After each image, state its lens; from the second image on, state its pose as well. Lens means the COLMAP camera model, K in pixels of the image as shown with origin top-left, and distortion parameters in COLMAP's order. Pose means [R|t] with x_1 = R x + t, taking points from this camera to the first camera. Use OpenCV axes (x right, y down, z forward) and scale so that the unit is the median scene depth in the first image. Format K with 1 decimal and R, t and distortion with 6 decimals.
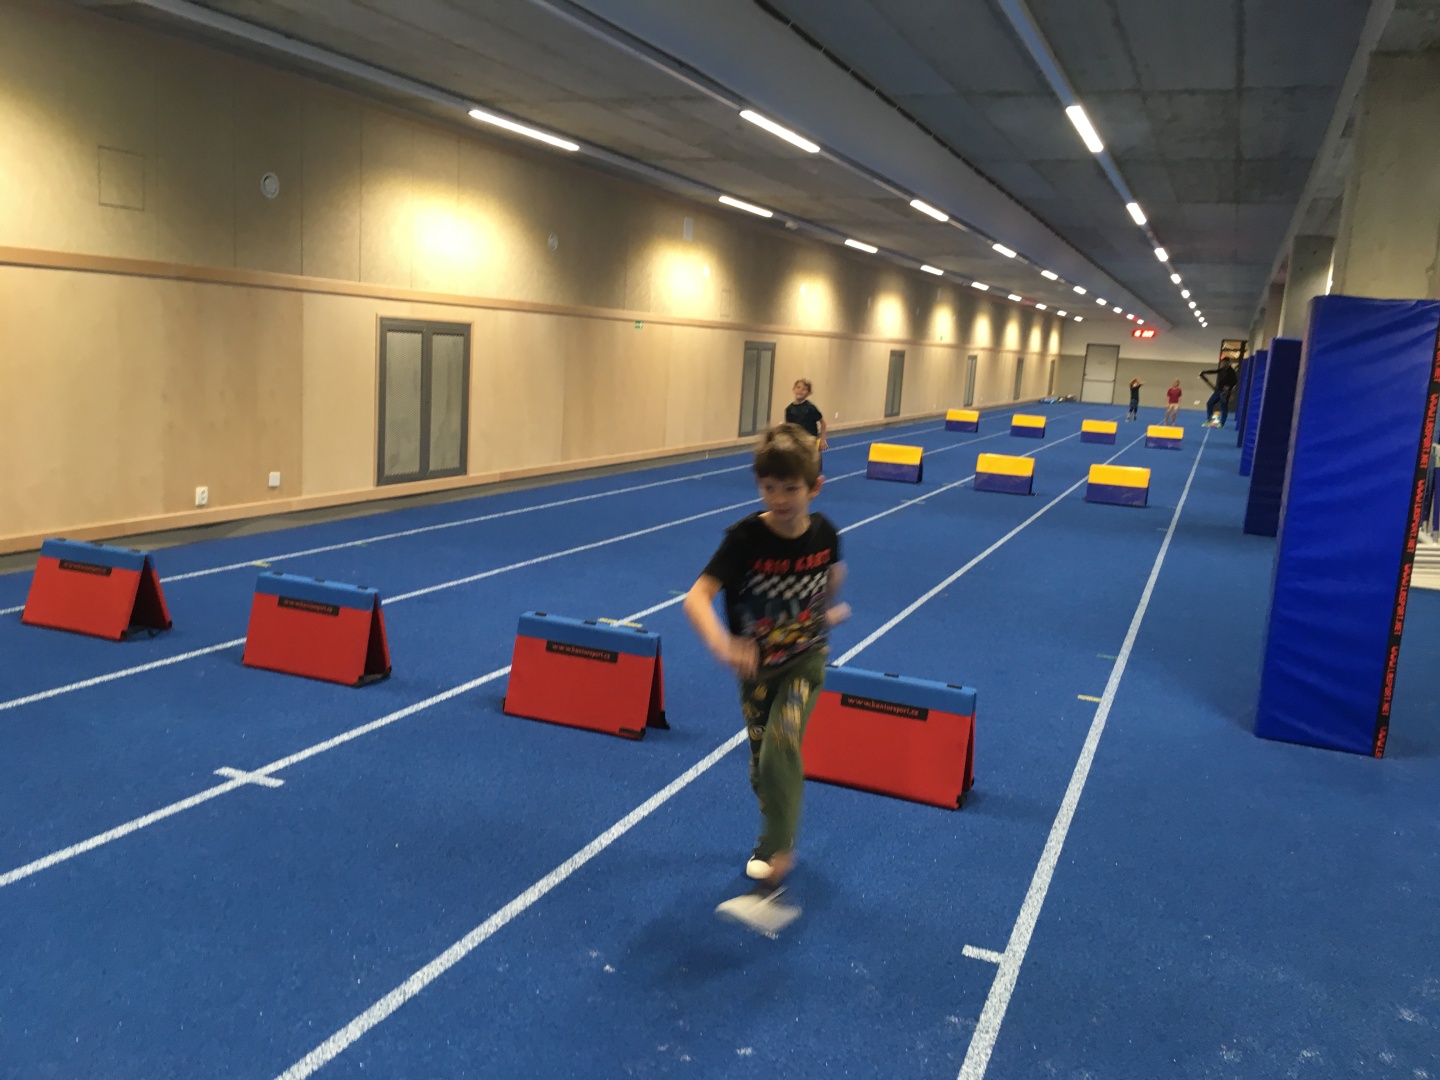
lens RADIAL K [[1225.6, 0, 720.0], [0, 1225.6, 540.0], [0, 0, 1]] dist [0.083314, -0.118335]
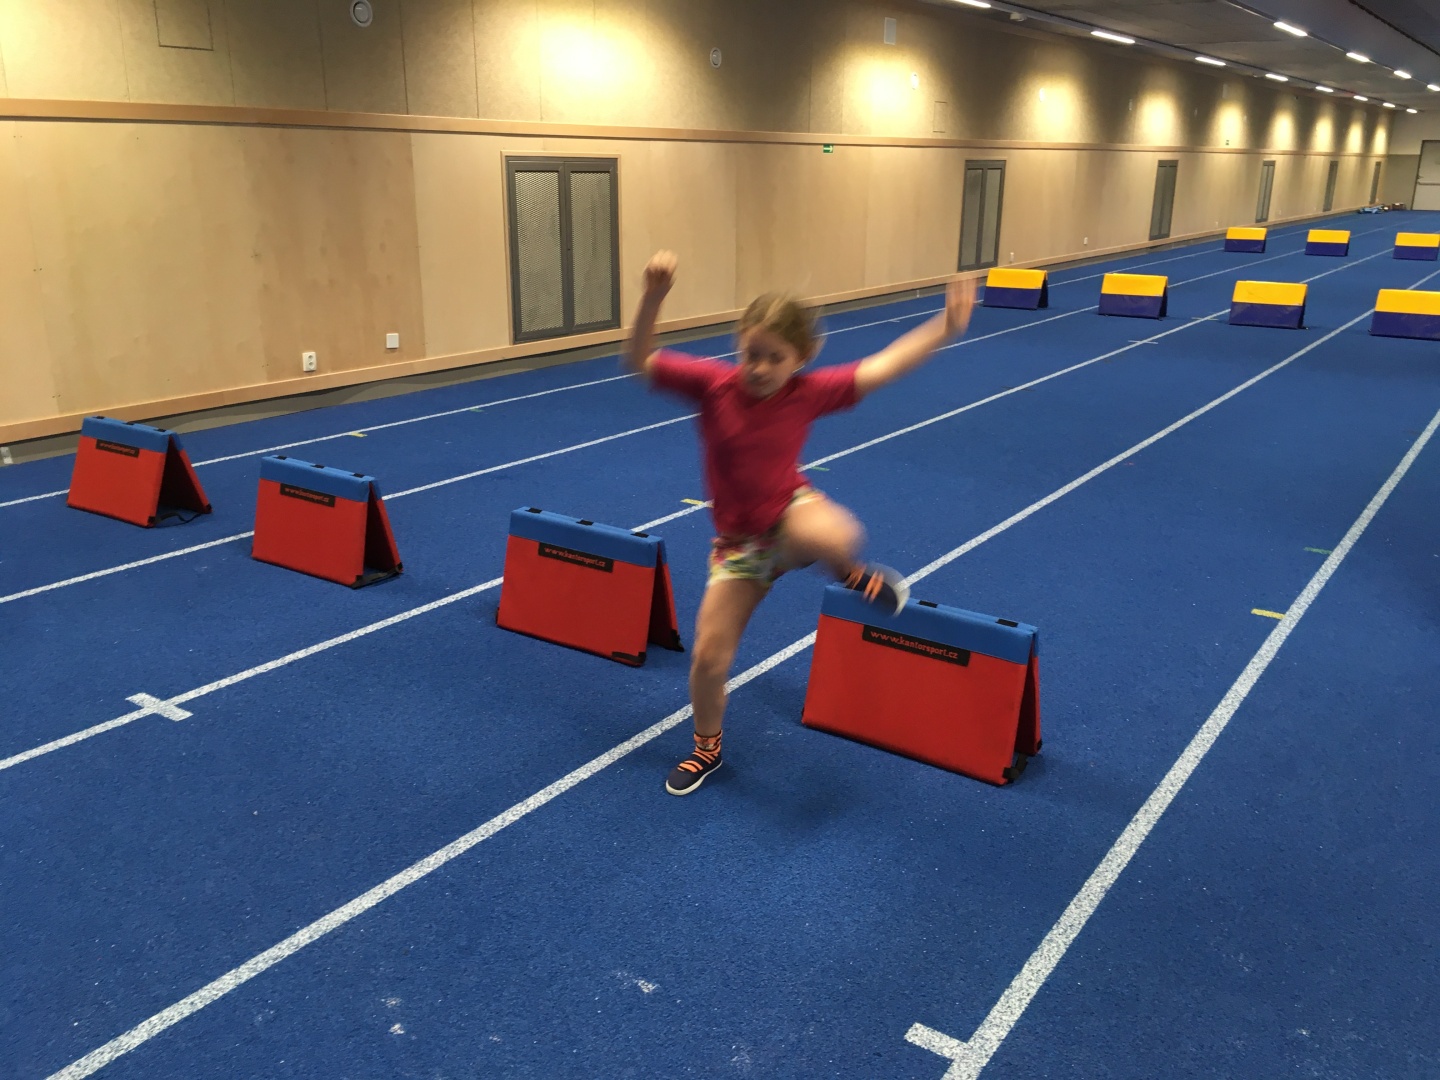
lens RADIAL K [[1228.6, 0, 718.2], [0, 1228.6, 532.8], [0, 0, 1]] dist [0.081337, -0.113758]
pose [[0.974330, 0.010182, -0.224895, 0.091550], [0.017567, 0.992492, 0.121041, -0.012935], [0.224439, -0.121884, 0.966836, 0.123185]]
